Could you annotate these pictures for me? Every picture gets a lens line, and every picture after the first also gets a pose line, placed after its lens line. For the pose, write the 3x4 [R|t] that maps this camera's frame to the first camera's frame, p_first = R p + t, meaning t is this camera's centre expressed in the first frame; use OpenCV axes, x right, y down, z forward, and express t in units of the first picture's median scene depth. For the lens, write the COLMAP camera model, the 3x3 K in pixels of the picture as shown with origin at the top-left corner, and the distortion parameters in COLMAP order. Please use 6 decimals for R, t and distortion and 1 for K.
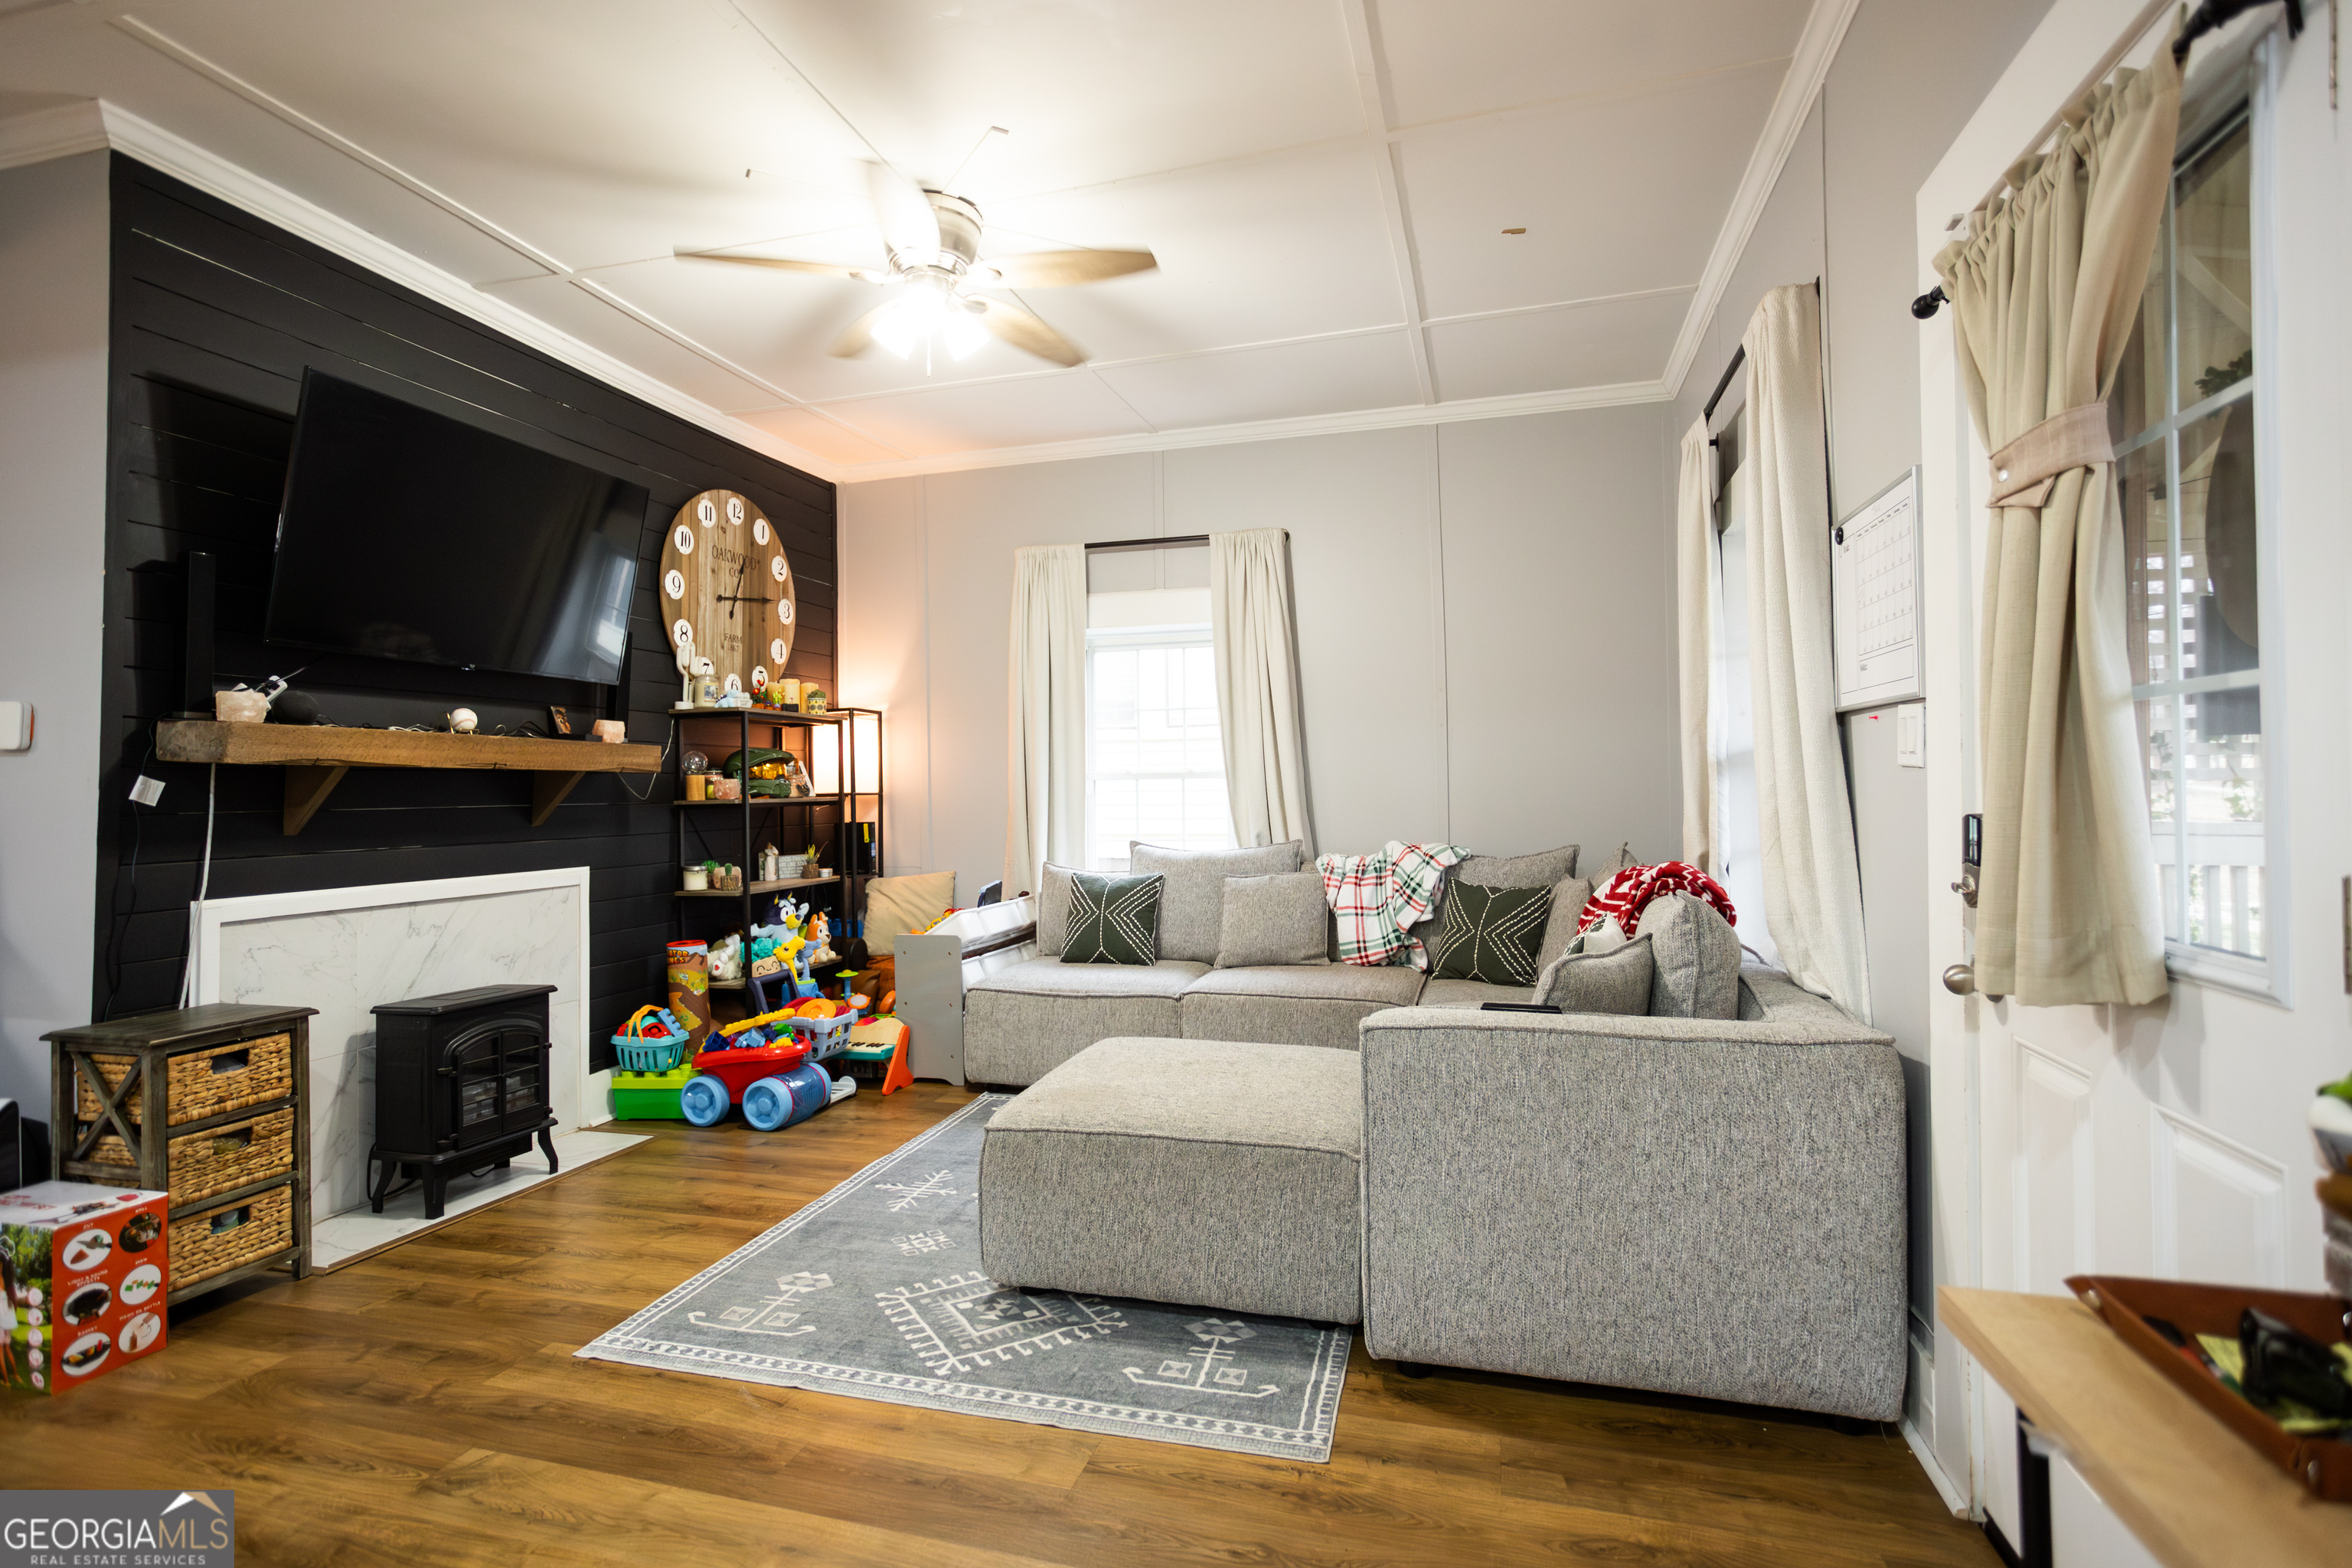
lens RADIAL K [[1123.3, 0, 1176.0], [0, 1123.3, 784.0], [0, 0, 1]] dist [-0.020381, 0.000328]
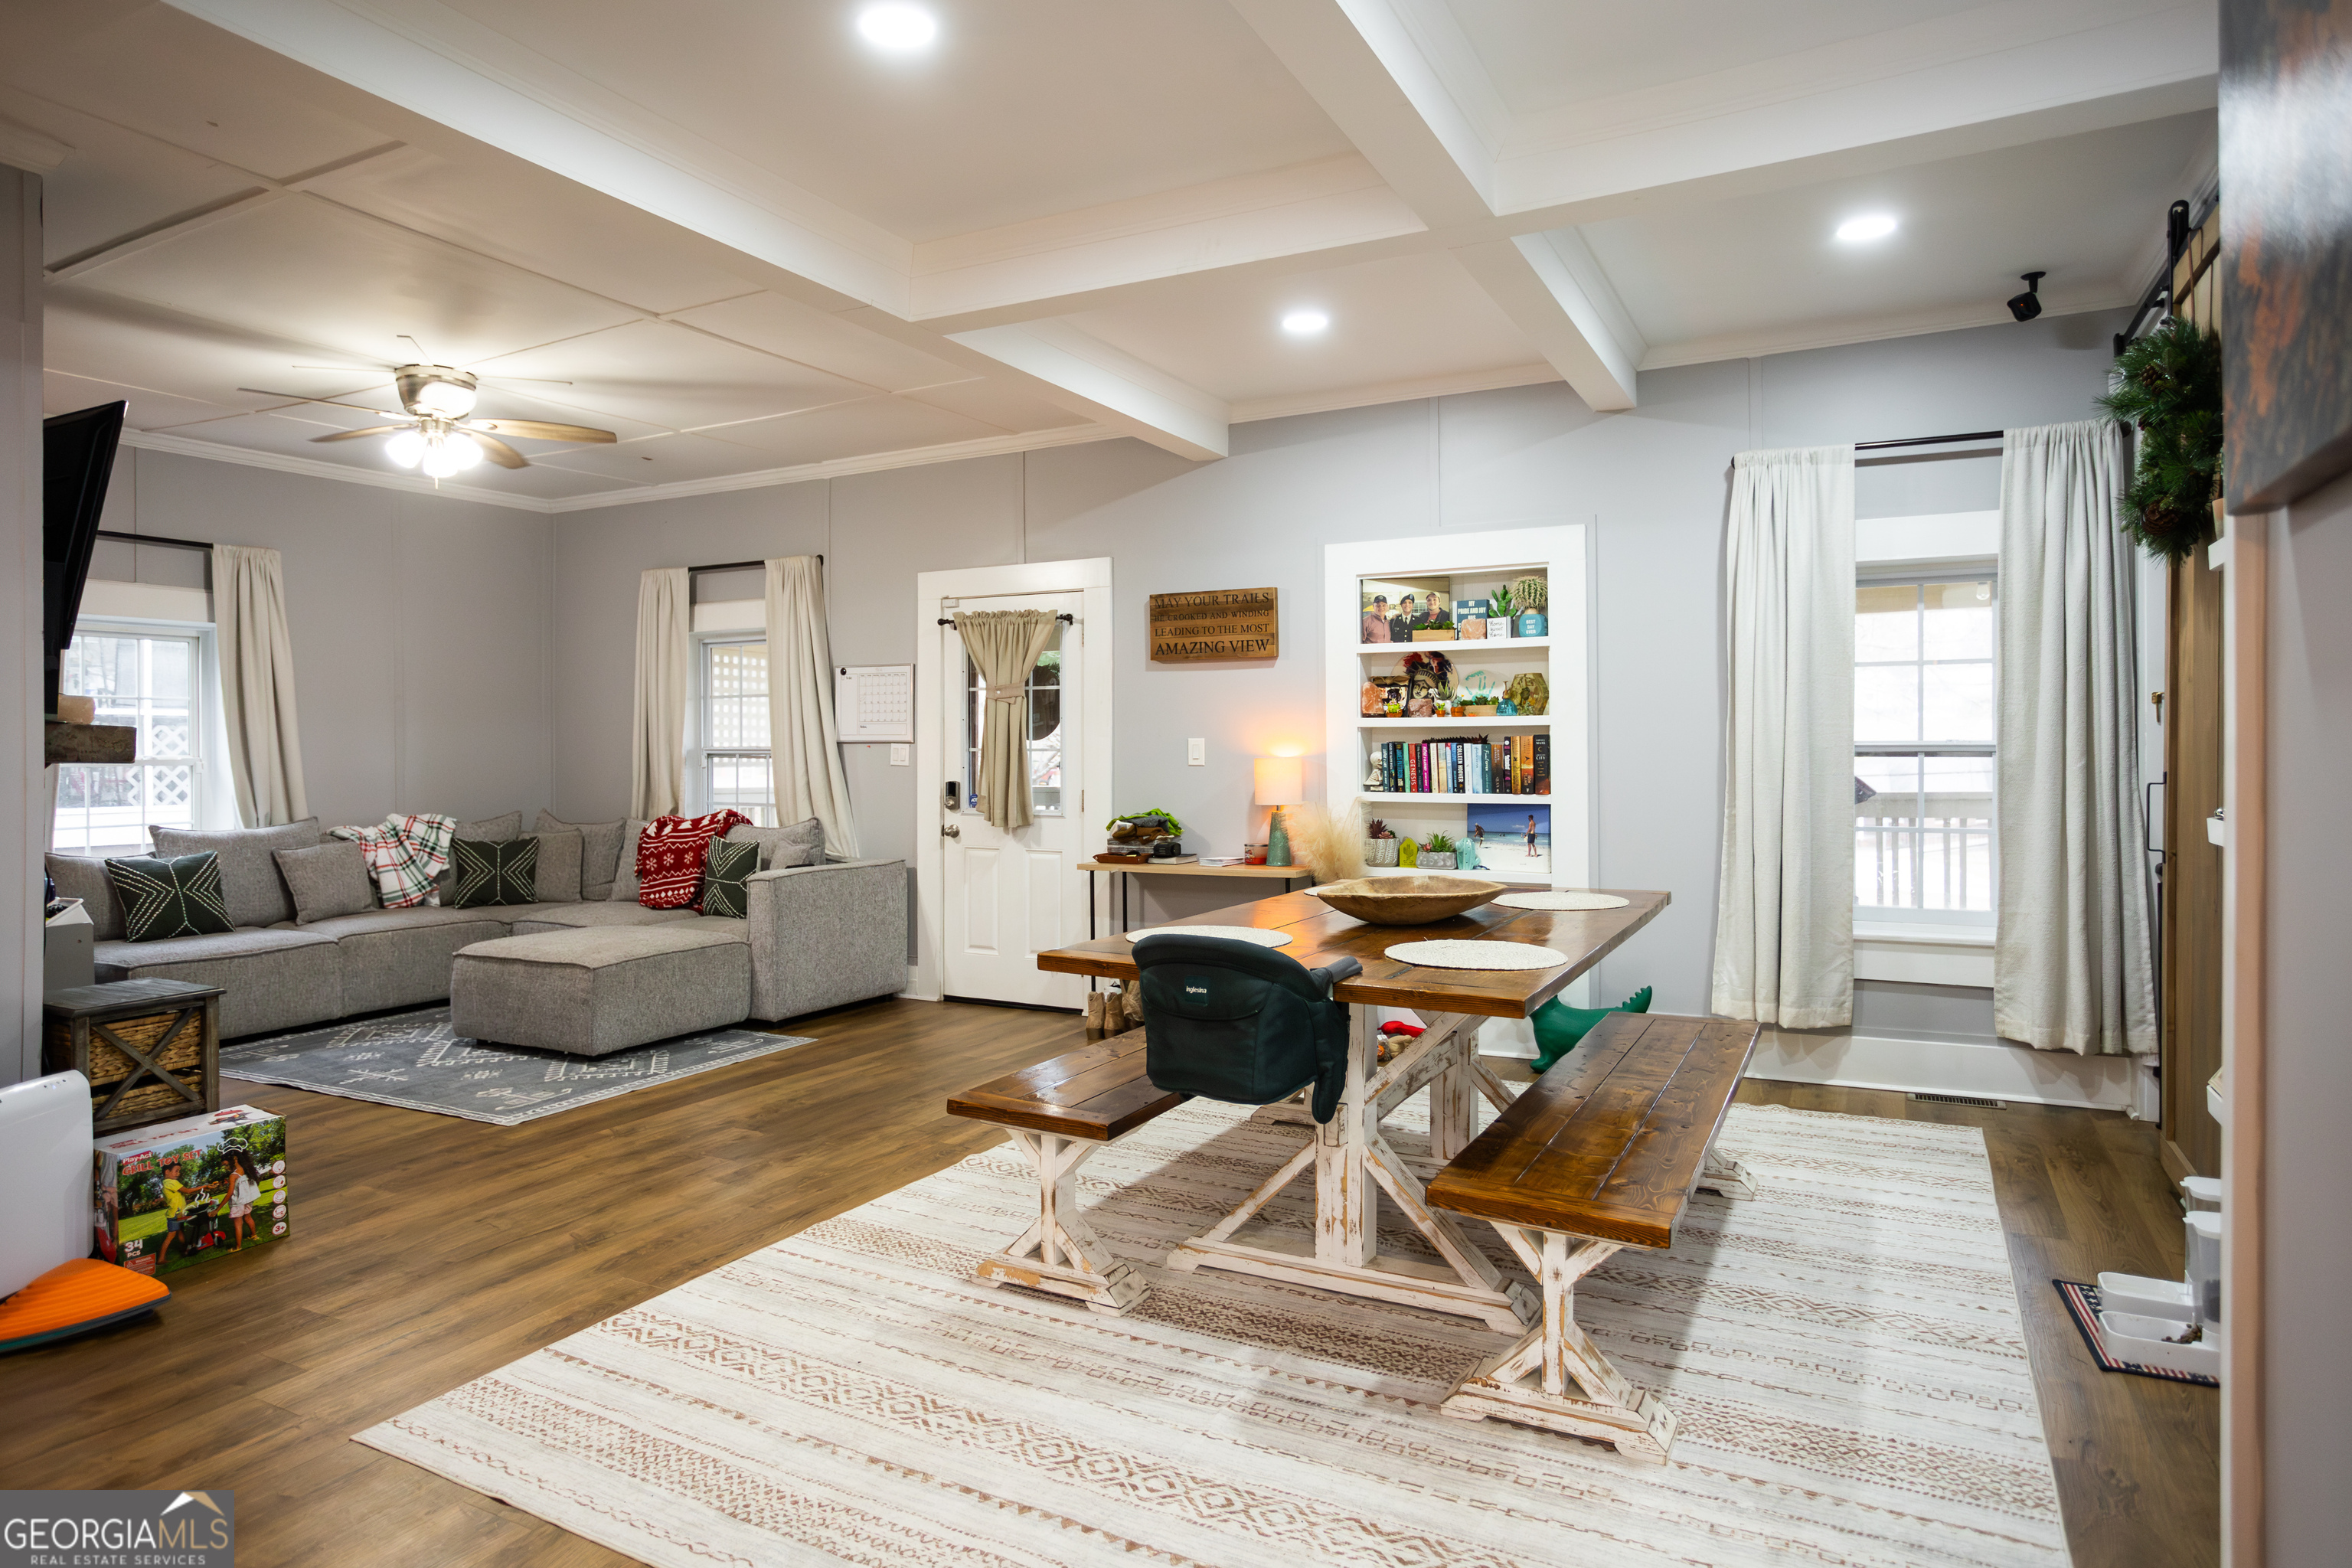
lens RADIAL K [[1334.1, 0, 1179.2], [0, 1334.1, 768.1], [0, 0, 1]] dist [-0.017952, 0.026804]
pose [[0.209090, -0.001548, 0.977895, -2.021718], [0.003885, 0.999992, 0.000752, 0.001626], [-0.977889, 0.003642, 0.209095, -0.361253]]
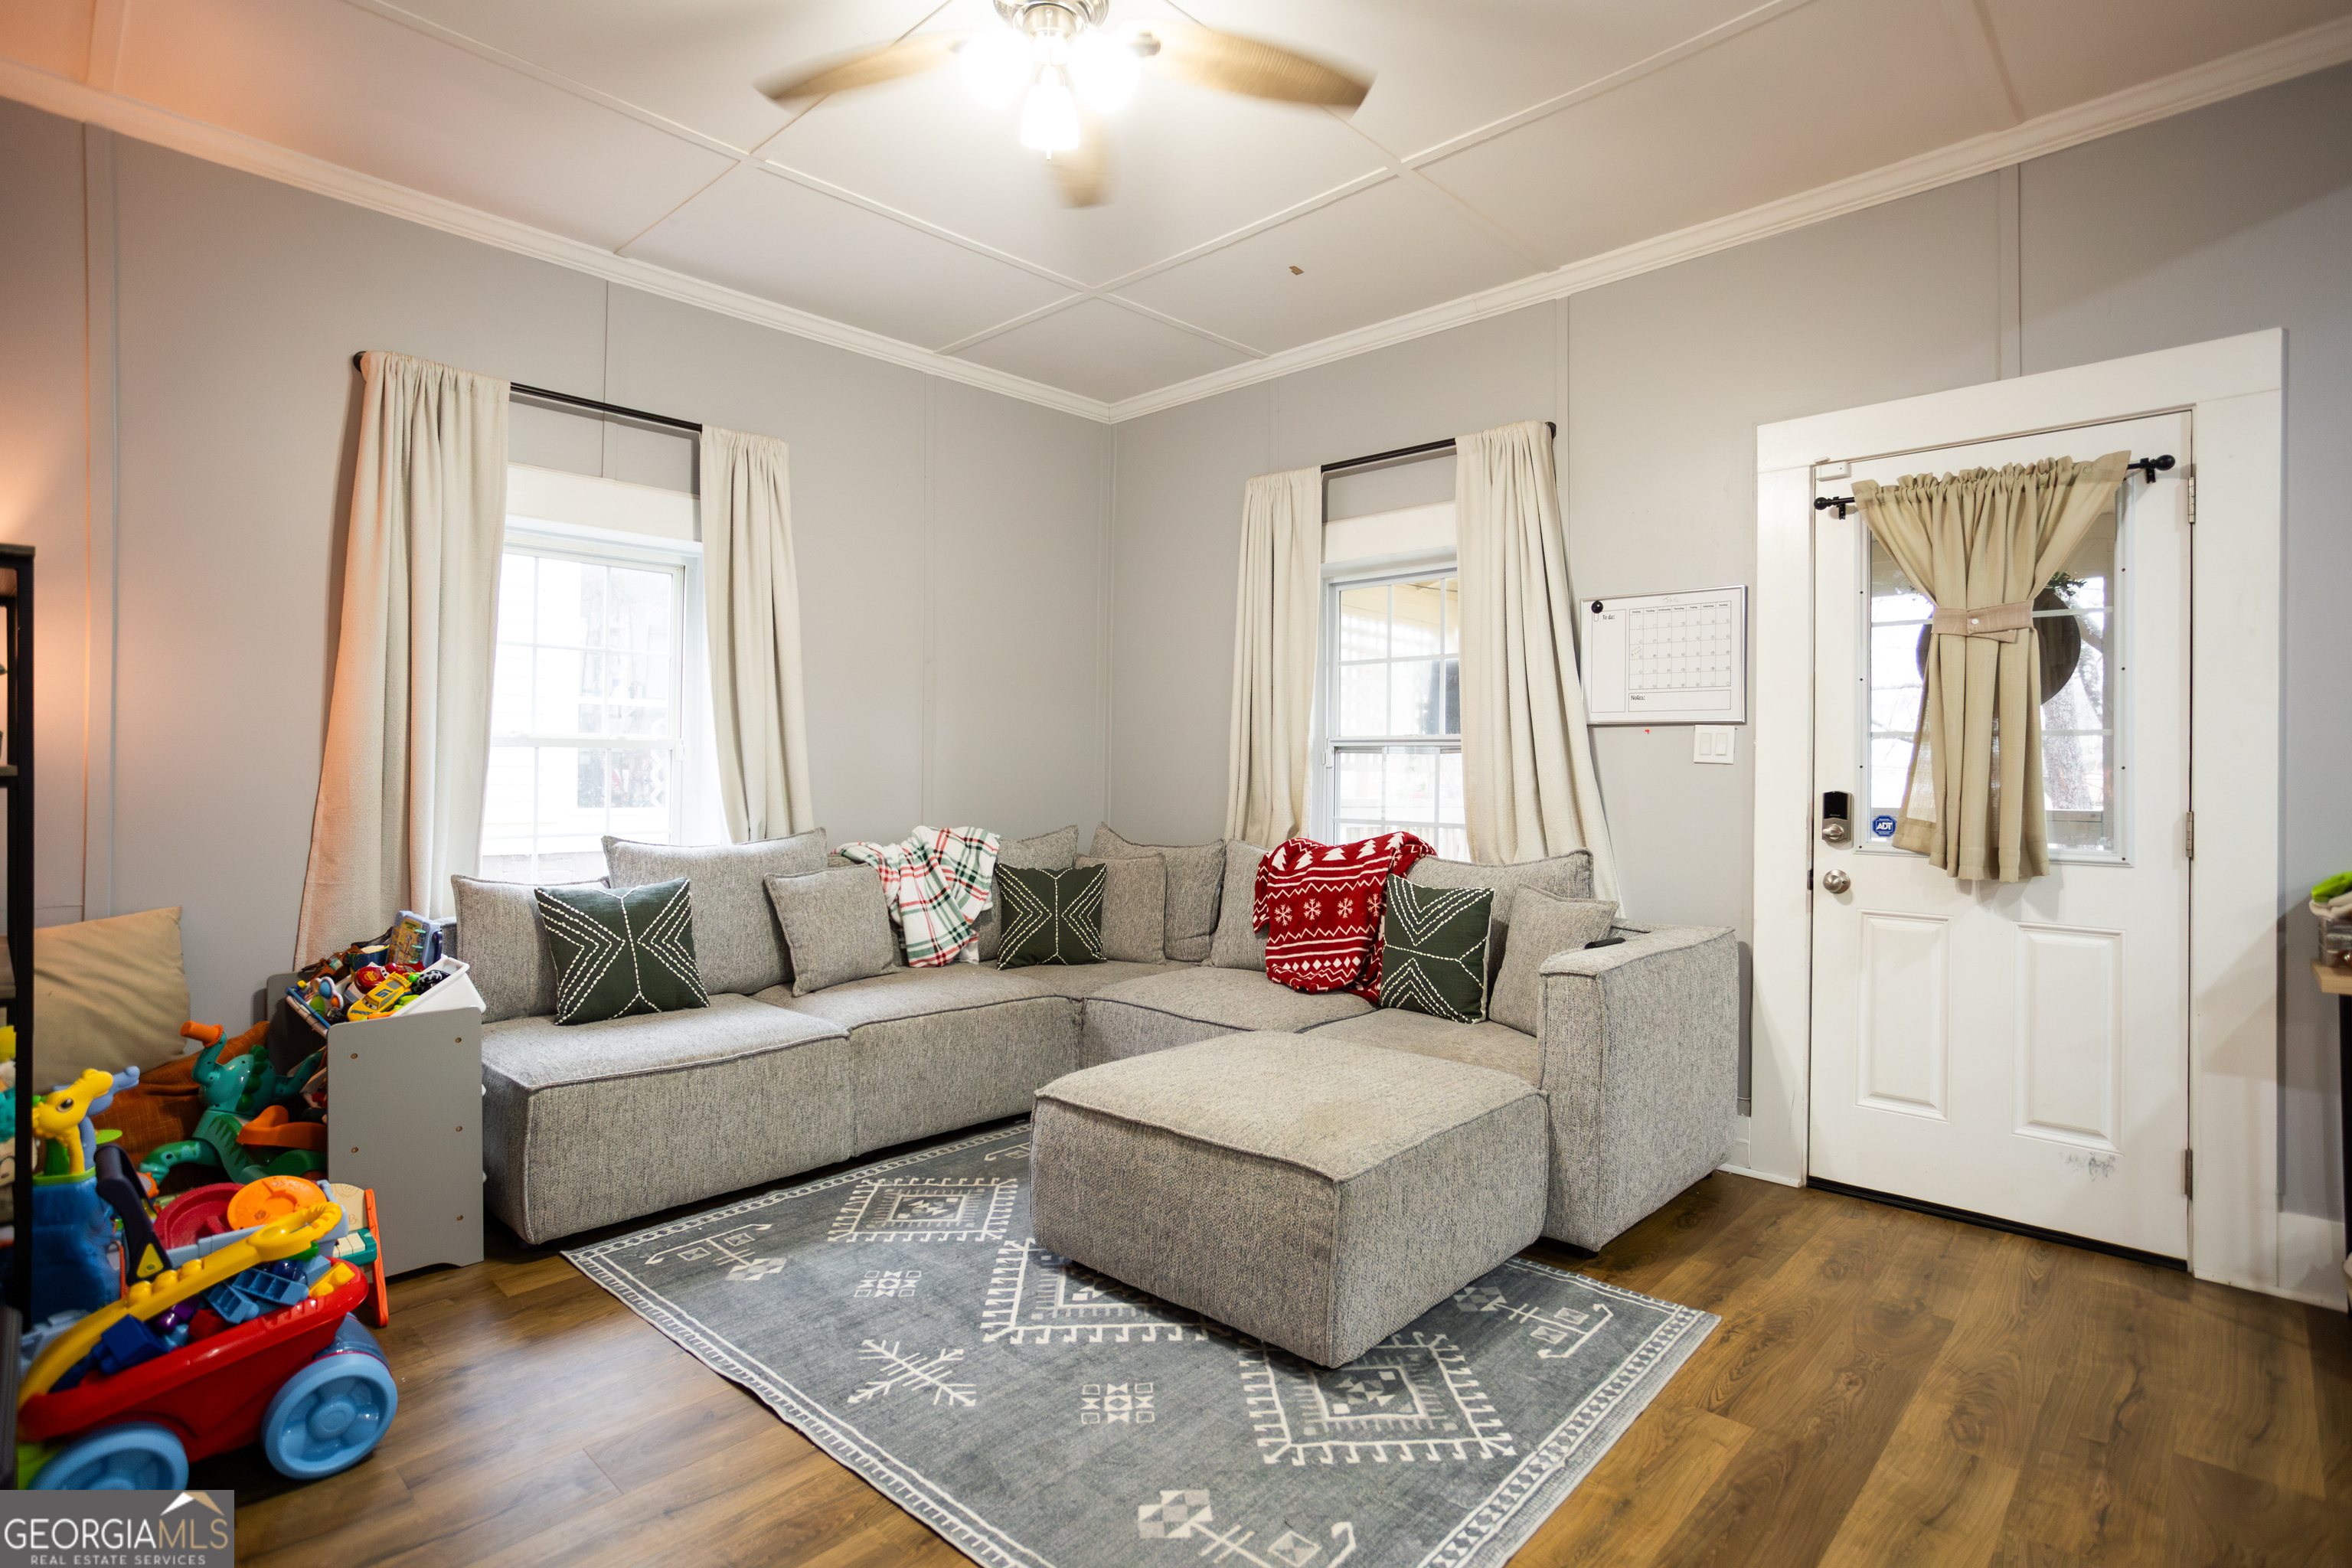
lens RADIAL K [[1141.6, 0, 1173.2], [0, 1141.6, 771.0], [0, 0, 1]] dist [-0.031656, 0.000886]
pose [[0.477625, 0.020267, 0.878330, -0.927479], [-0.012061, 0.999791, -0.016510, 0.035864], [-0.878481, -0.002708, 0.477770, 0.714303]]
